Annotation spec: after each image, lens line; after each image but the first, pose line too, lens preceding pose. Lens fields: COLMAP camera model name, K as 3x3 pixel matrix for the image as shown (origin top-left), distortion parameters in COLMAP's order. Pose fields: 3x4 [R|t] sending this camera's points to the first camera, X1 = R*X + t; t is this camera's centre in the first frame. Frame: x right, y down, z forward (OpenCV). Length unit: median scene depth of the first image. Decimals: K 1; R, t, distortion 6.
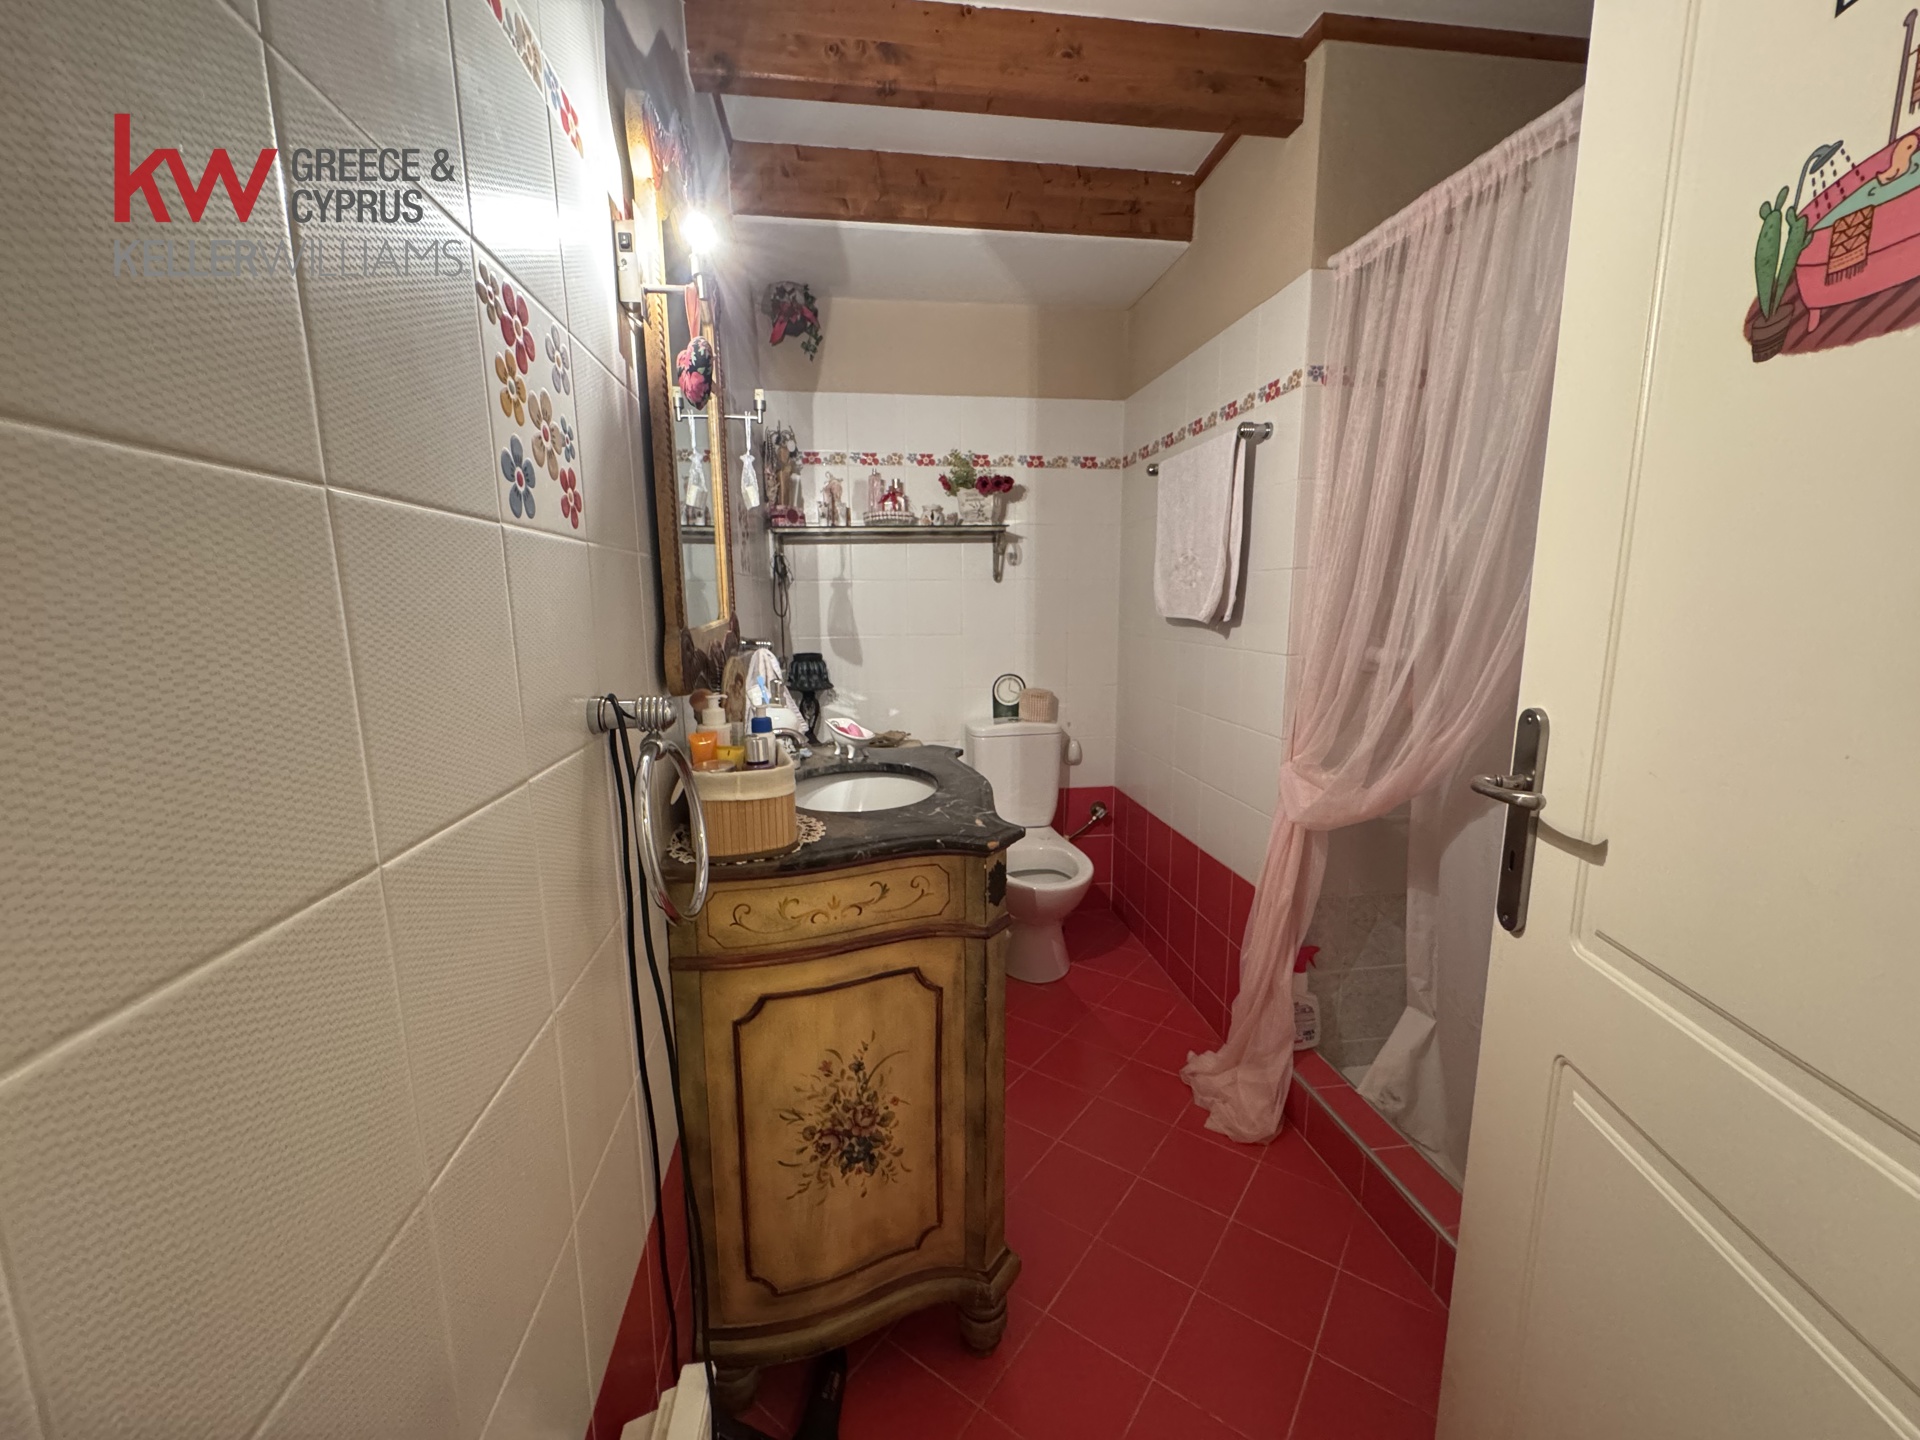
lens RADIAL K [[762.0, 0, 963.5], [0, 762.0, 724.4], [0, 0, 1]] dist [-0.000524, -0.000017]
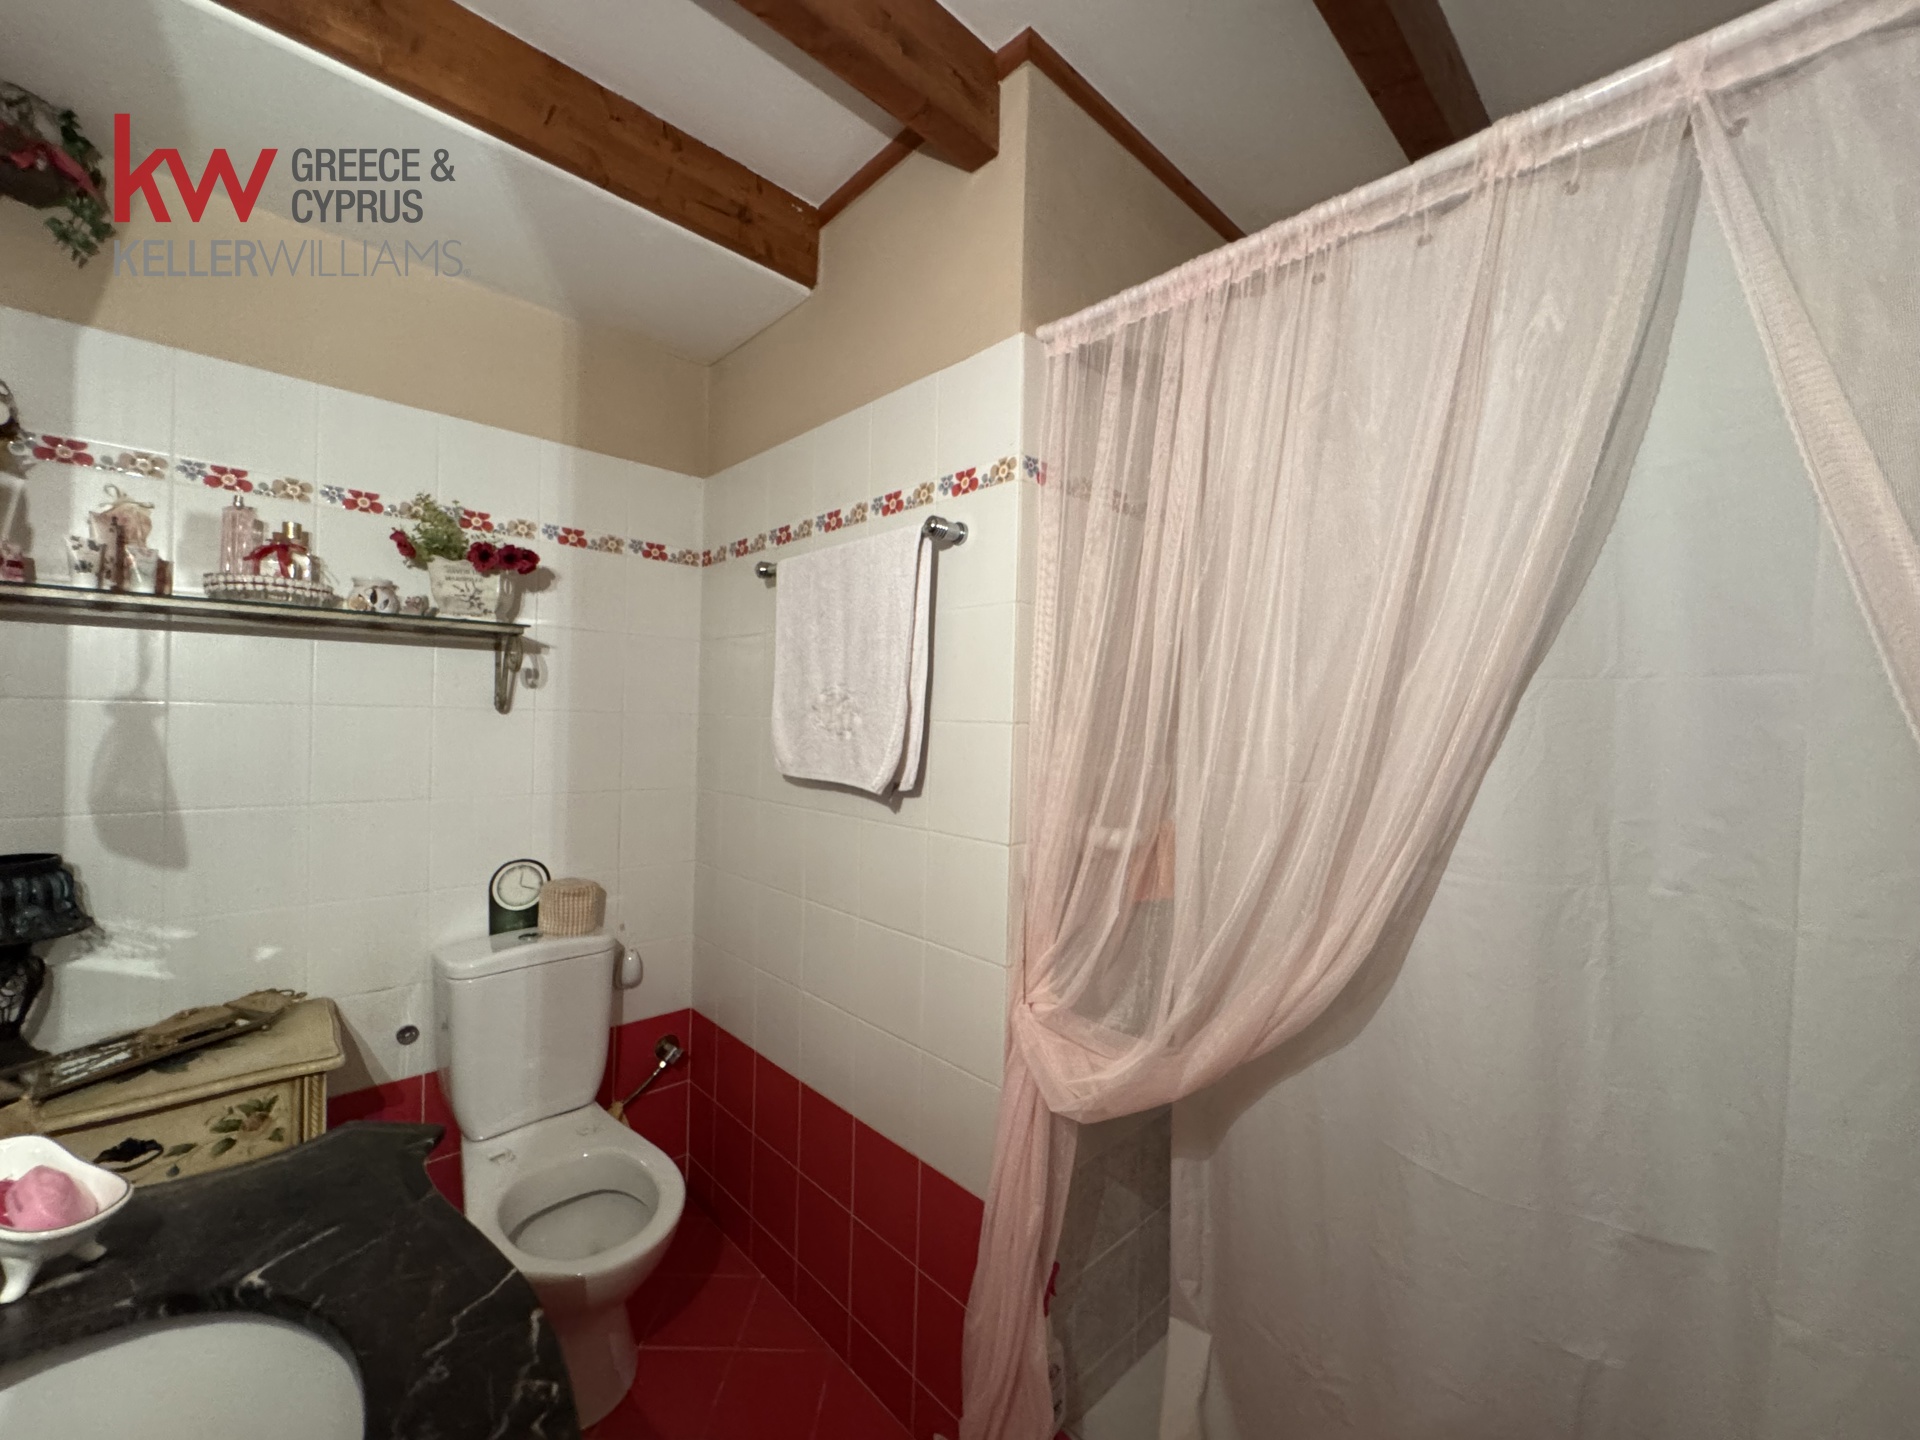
lens RADIAL K [[762.0, 0, 963.5], [0, 762.0, 724.4], [0, 0, 1]] dist [-0.000524, -0.000017]
pose [[0.812070, 0.024006, 0.583066, -0.013020], [0.066831, 0.988754, -0.133789, -0.075176], [-0.579720, 0.147613, 0.801333, 0.309279]]
